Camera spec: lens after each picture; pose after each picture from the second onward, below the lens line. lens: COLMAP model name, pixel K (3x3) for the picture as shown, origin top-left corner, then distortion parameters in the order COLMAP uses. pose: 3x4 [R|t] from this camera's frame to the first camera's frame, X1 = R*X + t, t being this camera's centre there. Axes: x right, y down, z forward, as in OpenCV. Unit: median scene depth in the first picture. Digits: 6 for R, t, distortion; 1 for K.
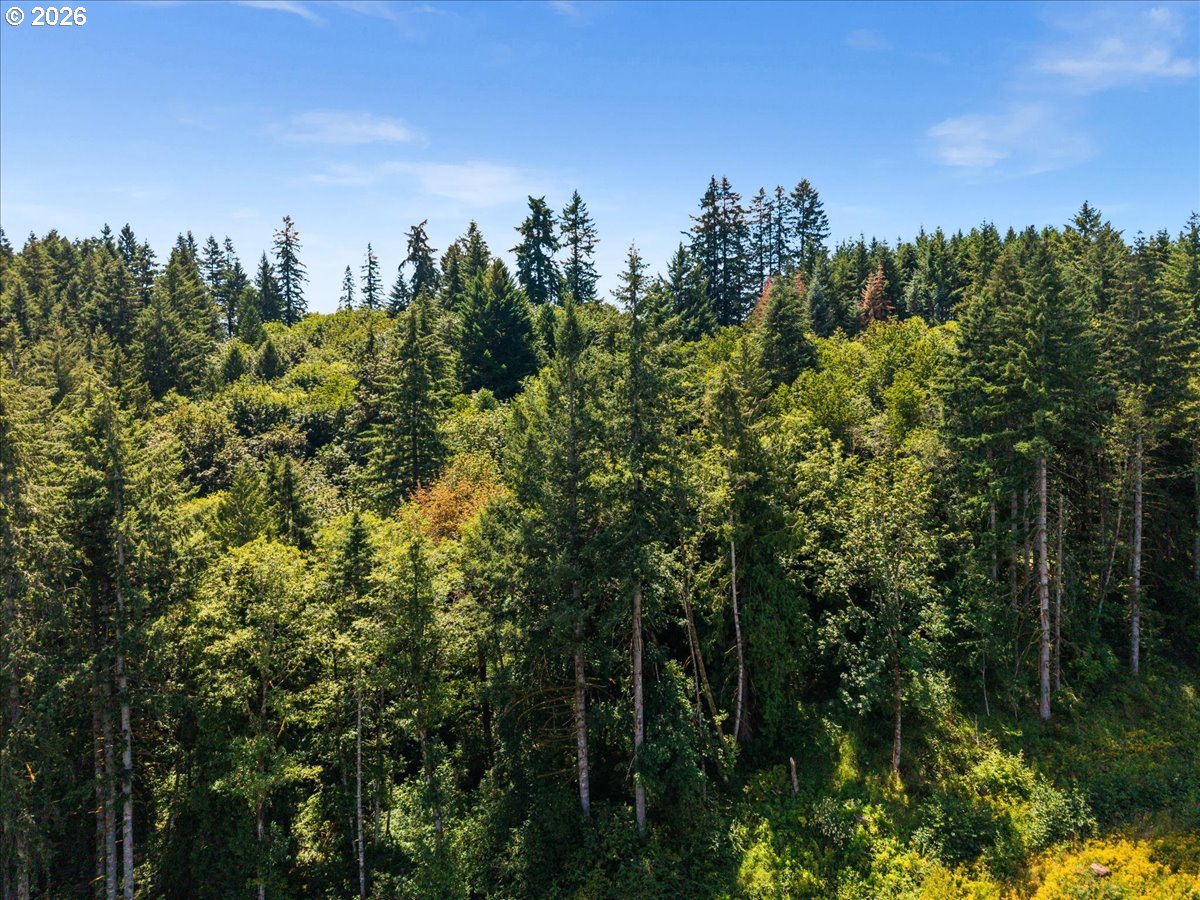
lens RADIAL K [[828.1, 0, 599.4], [0, 828.1, 364.9], [0, 0, 1]] dist [0.004129, -0.004962]
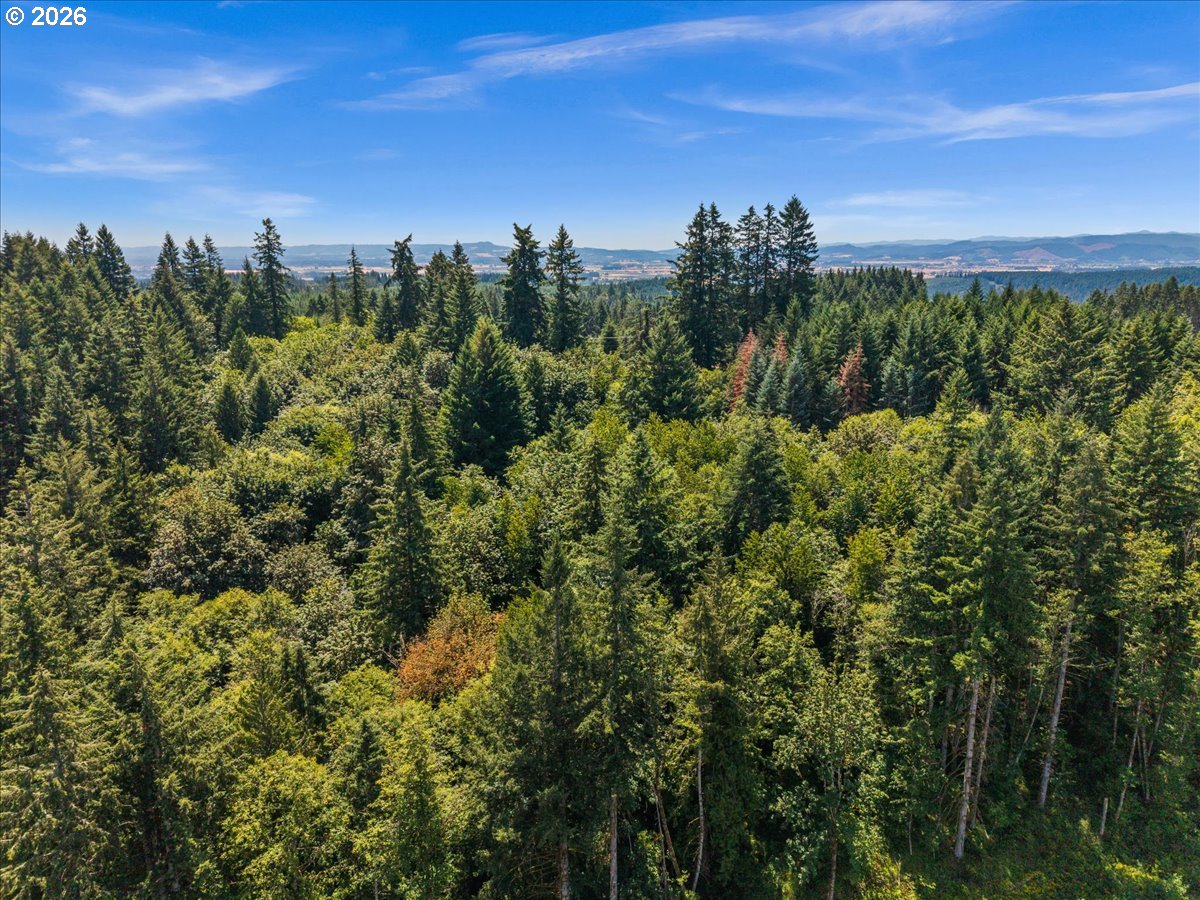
lens RADIAL K [[819.8, 0, 596.1], [0, 819.8, 432.5], [0, 0, 1]] dist [-0.000173, 0.000625]
pose [[0.999847, 0.009275, 0.014839, -0.000419], [-0.012107, 0.978915, 0.203909, -0.209394], [-0.012635, -0.204058, 0.978877, -0.006774]]
